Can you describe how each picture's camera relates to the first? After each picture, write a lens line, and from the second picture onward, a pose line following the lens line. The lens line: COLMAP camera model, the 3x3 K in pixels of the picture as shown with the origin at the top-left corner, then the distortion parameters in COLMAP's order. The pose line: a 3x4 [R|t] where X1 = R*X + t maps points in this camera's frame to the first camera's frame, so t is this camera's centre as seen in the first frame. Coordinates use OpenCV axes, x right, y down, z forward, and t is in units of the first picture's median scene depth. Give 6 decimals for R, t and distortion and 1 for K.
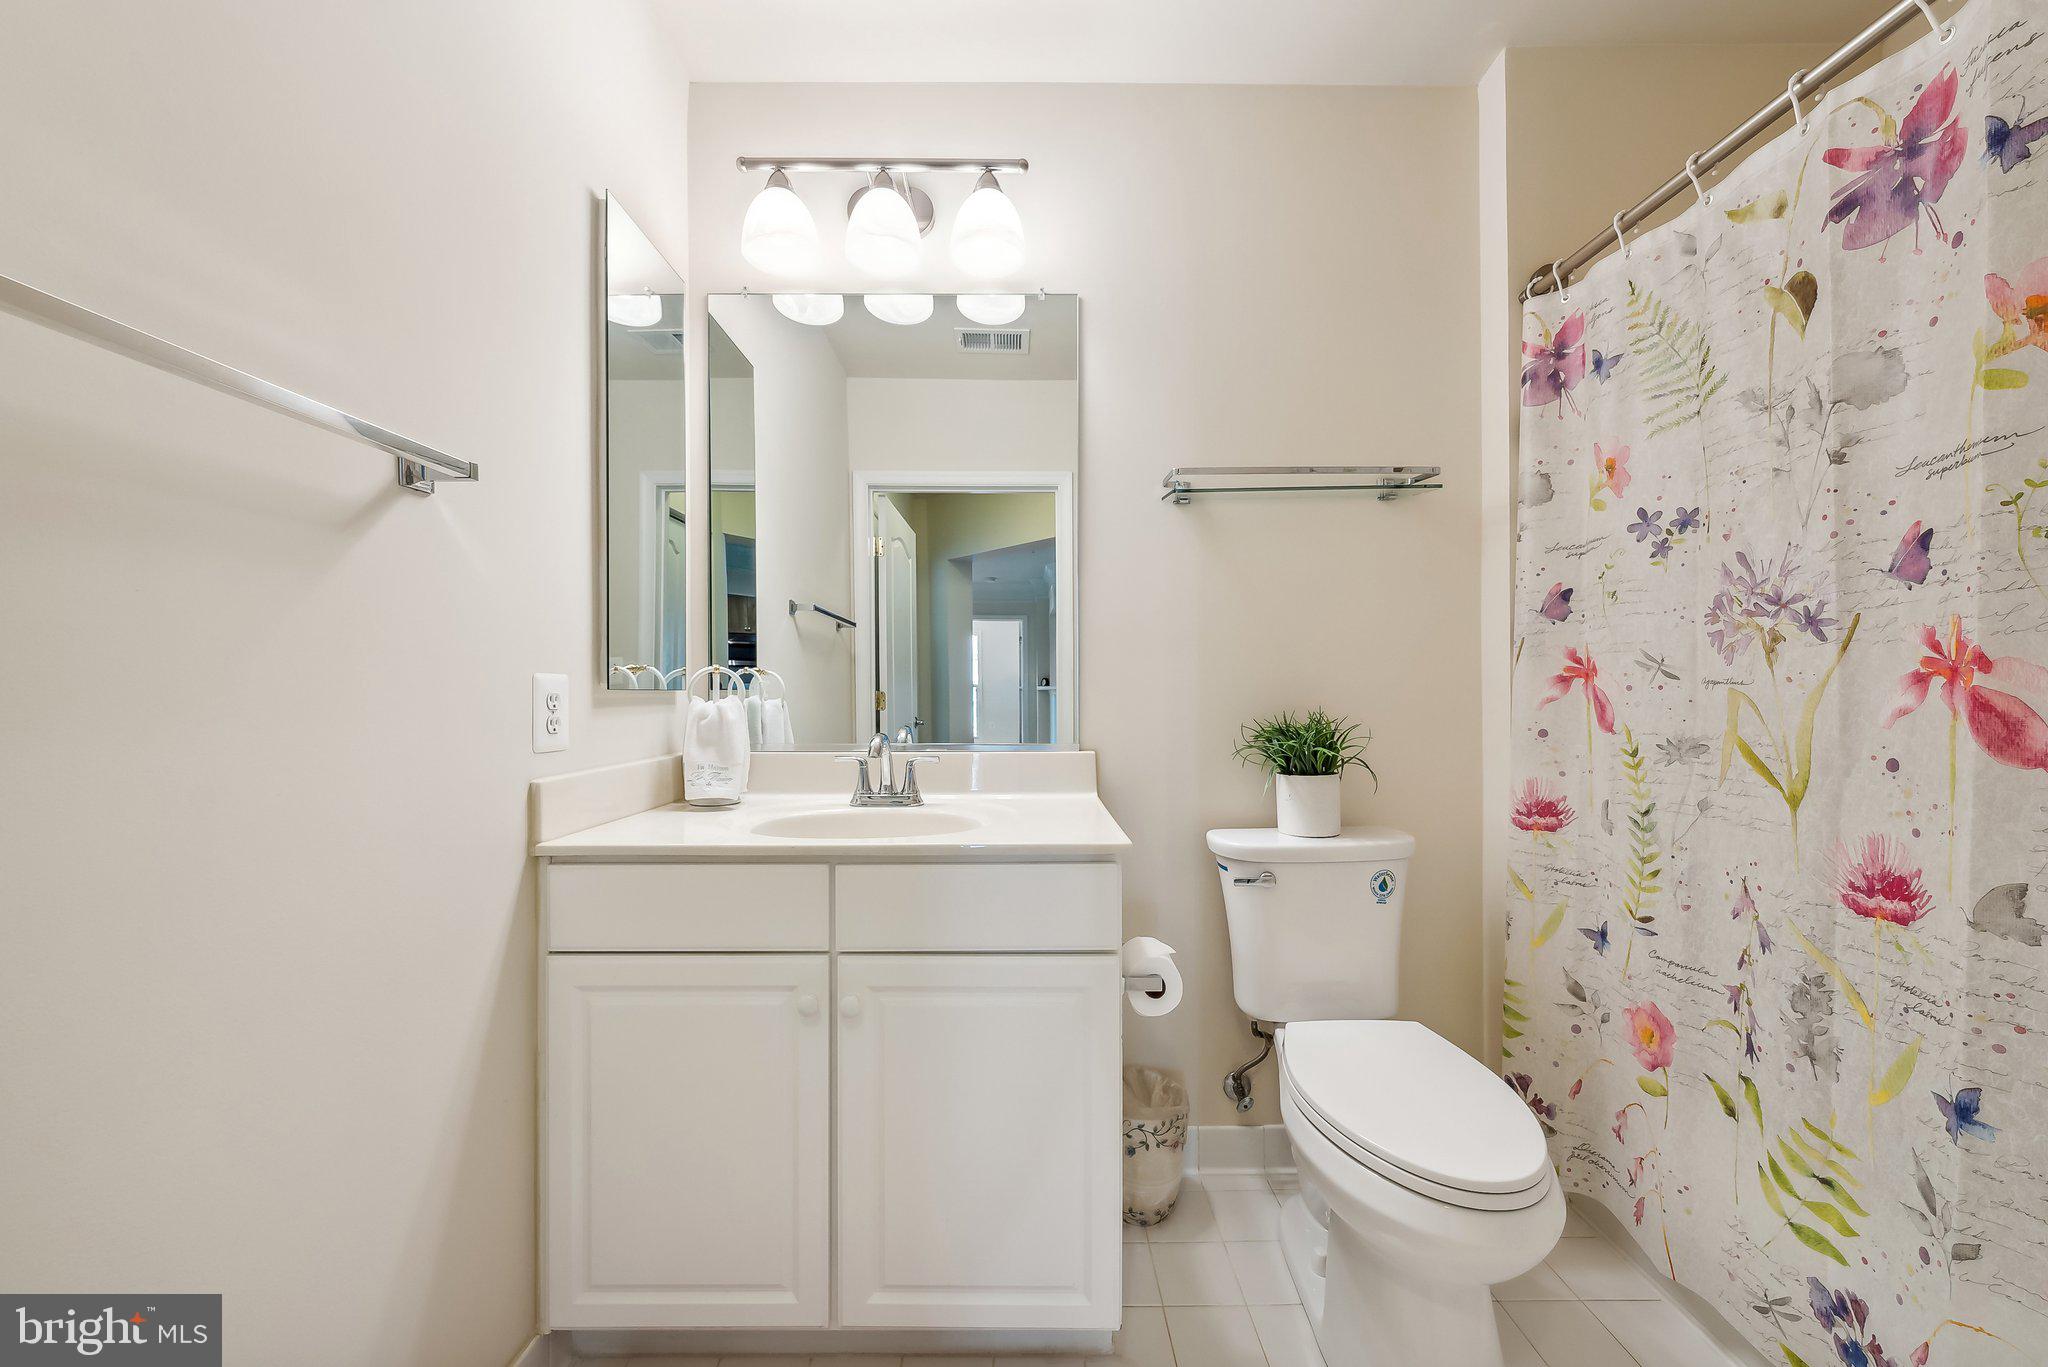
lens RADIAL K [[742.1, 0, 1020.4], [0, 742.1, 690.6], [0, 0, 1]] dist [-0.000772, -0.000035]
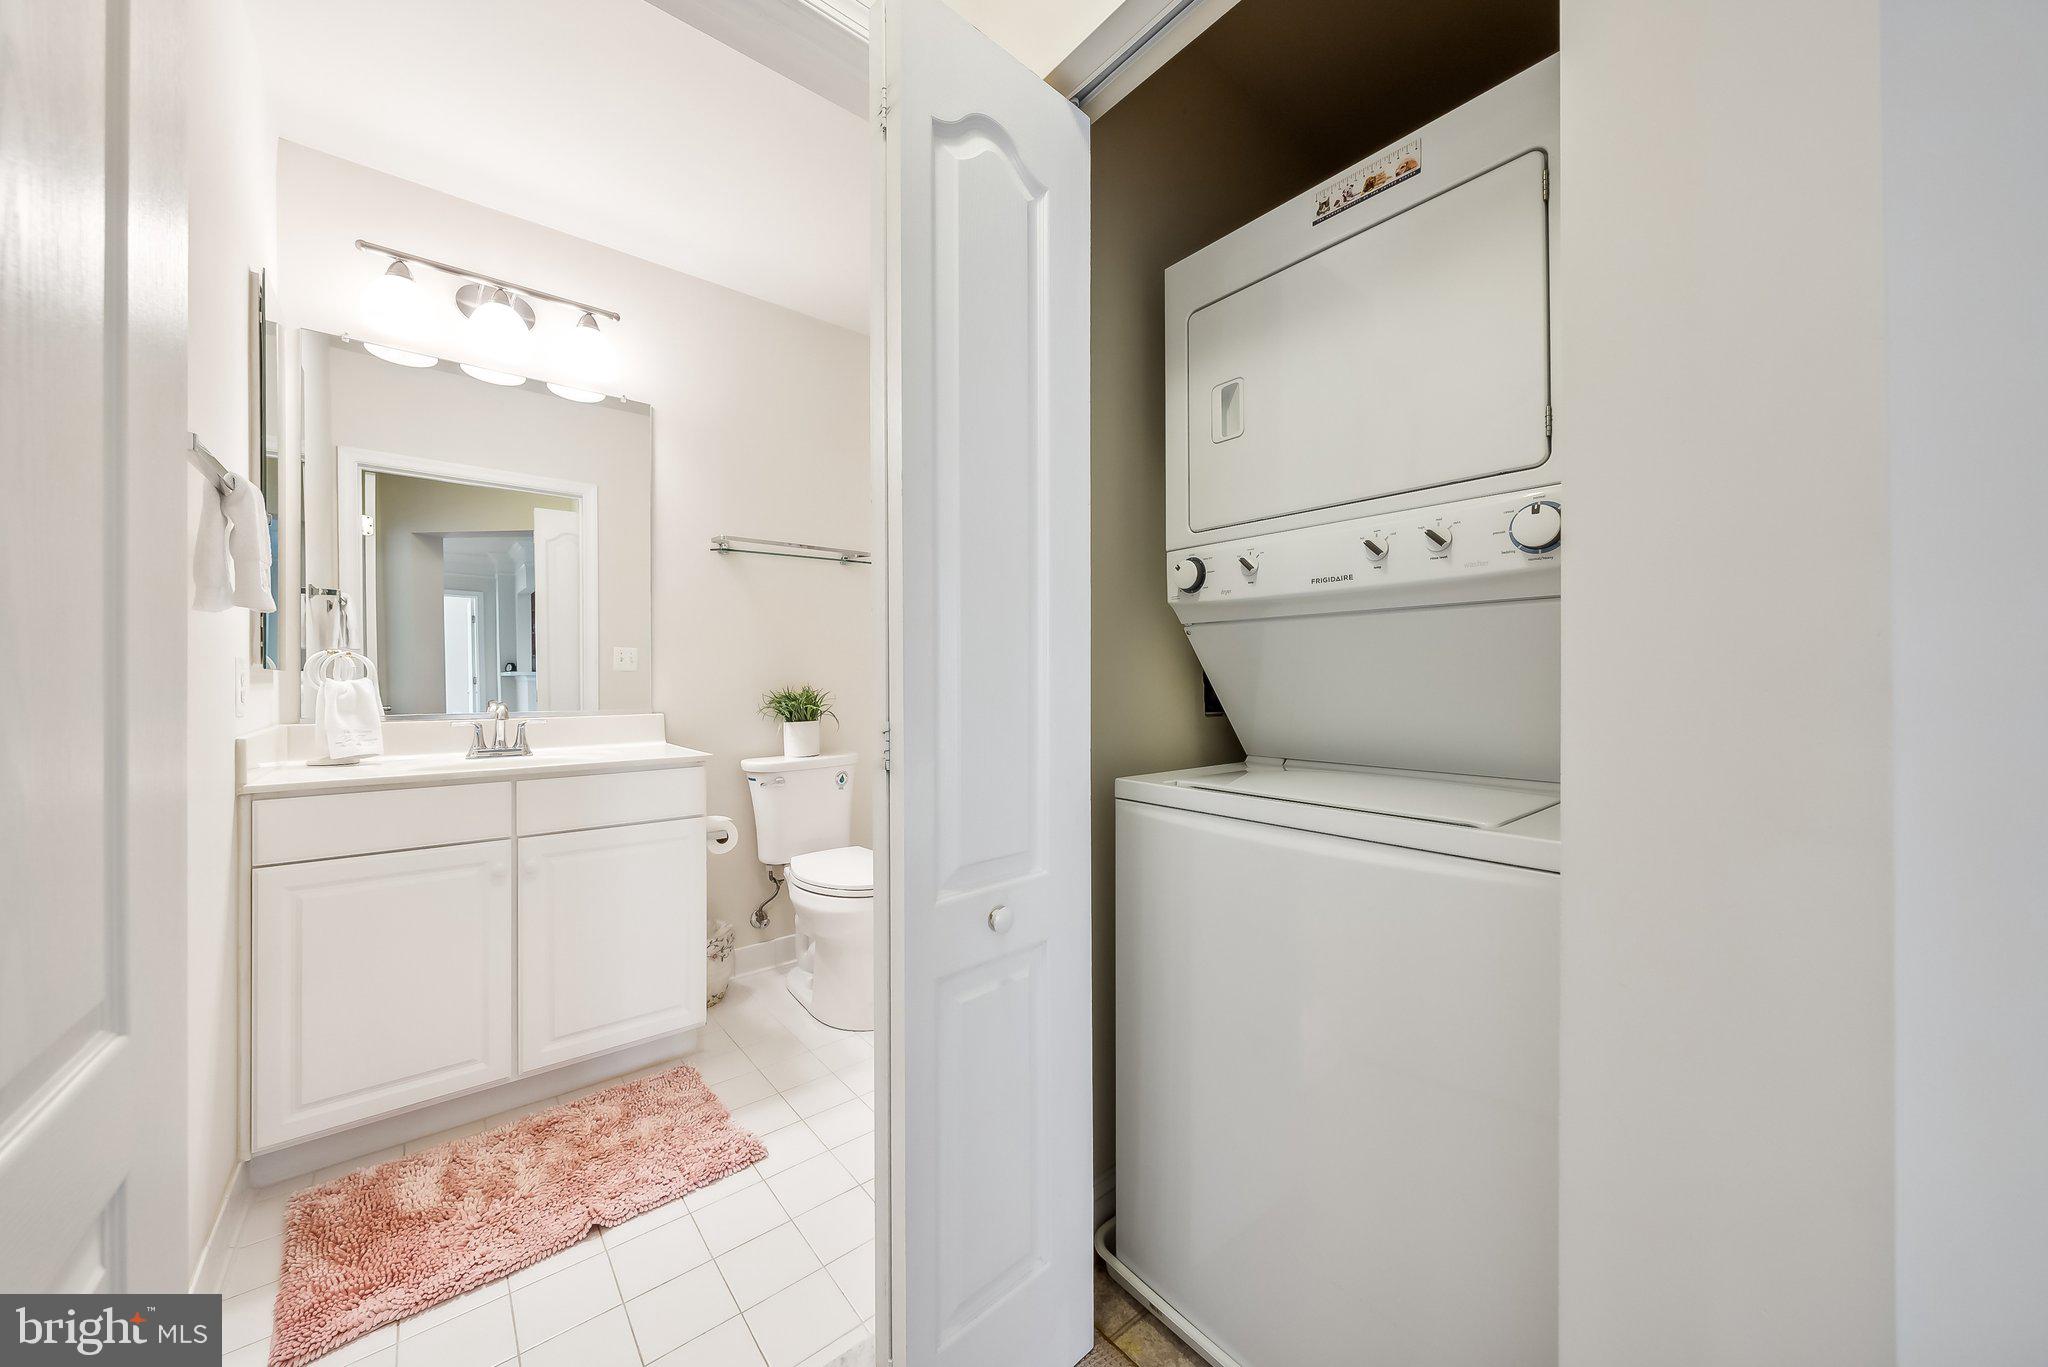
lens RADIAL K [[711.4, 0, 1021.6], [0, 711.4, 678.9], [0, 0, 1]] dist [-0.000672, -0.000001]
pose [[0.770397, -0.000219, 0.637565, -0.277200], [-0.000816, 0.999999, 0.001331, 0.010045], [-0.637564, -0.001546, 0.770396, -0.610861]]
